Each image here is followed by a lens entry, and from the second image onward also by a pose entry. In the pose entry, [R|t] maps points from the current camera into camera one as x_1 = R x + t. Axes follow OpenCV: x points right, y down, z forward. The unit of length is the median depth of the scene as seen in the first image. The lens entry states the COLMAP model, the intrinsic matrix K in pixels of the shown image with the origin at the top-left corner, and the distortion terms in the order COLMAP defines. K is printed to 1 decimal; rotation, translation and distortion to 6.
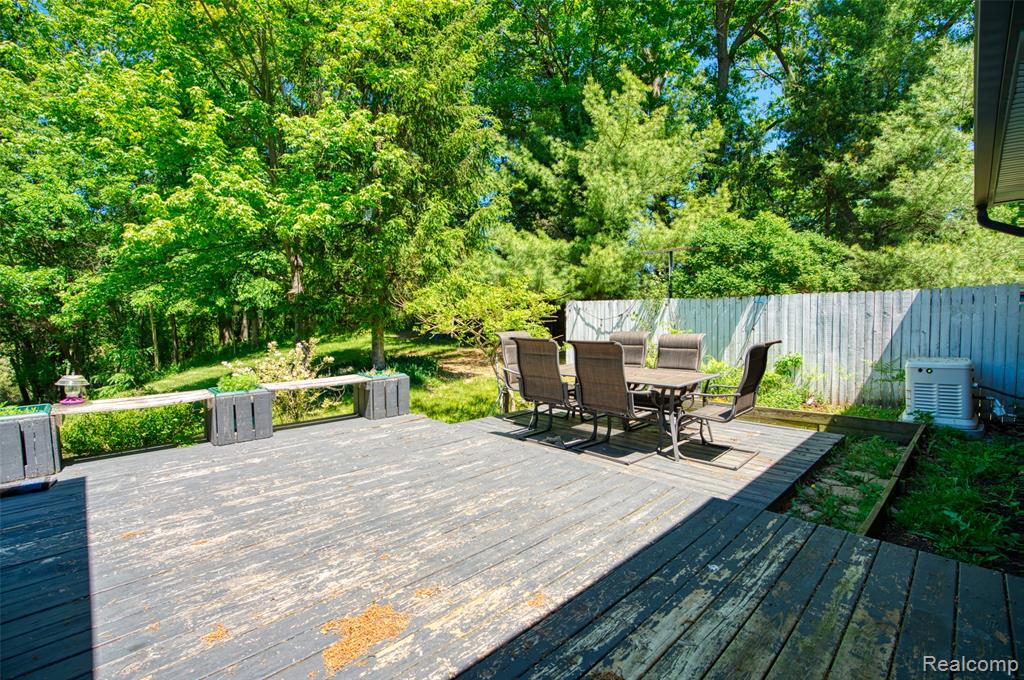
lens RADIAL K [[468.3, 0, 510.8], [0, 468.3, 343.9], [0, 0, 1]] dist [-0.031240, 0.001869]
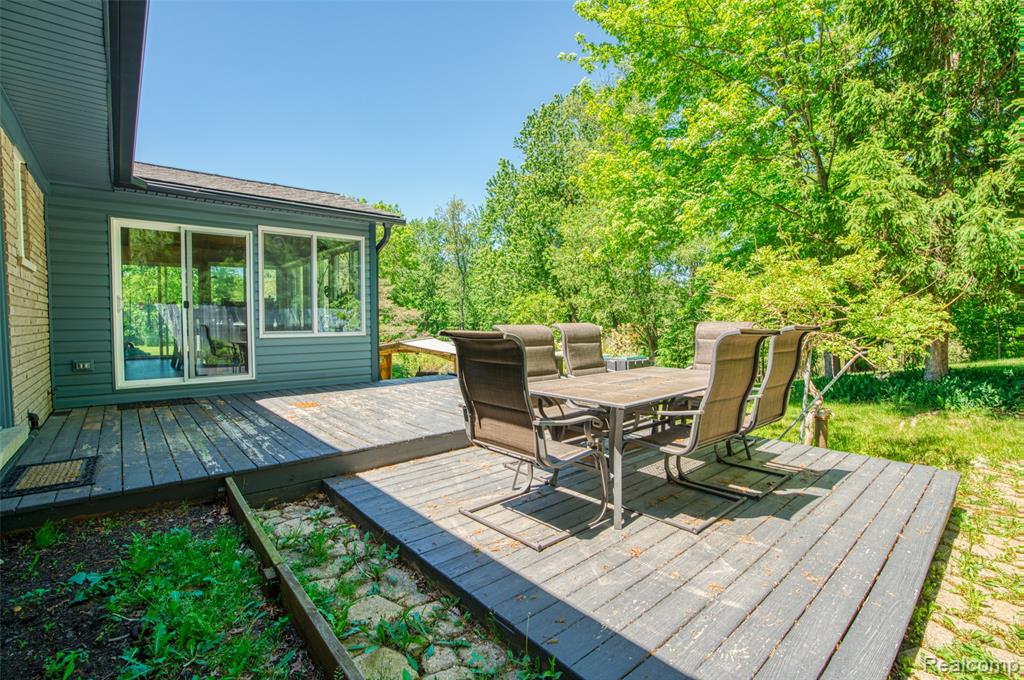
lens RADIAL K [[468.3, 0, 511.3], [0, 468.3, 335.1], [0, 0, 1]] dist [-0.031240, 0.001869]
pose [[-0.079060, 0.047888, -0.995719, 1.416553], [-0.040550, 0.997864, 0.051211, -0.041356], [0.996045, 0.044425, -0.076950, 1.357223]]
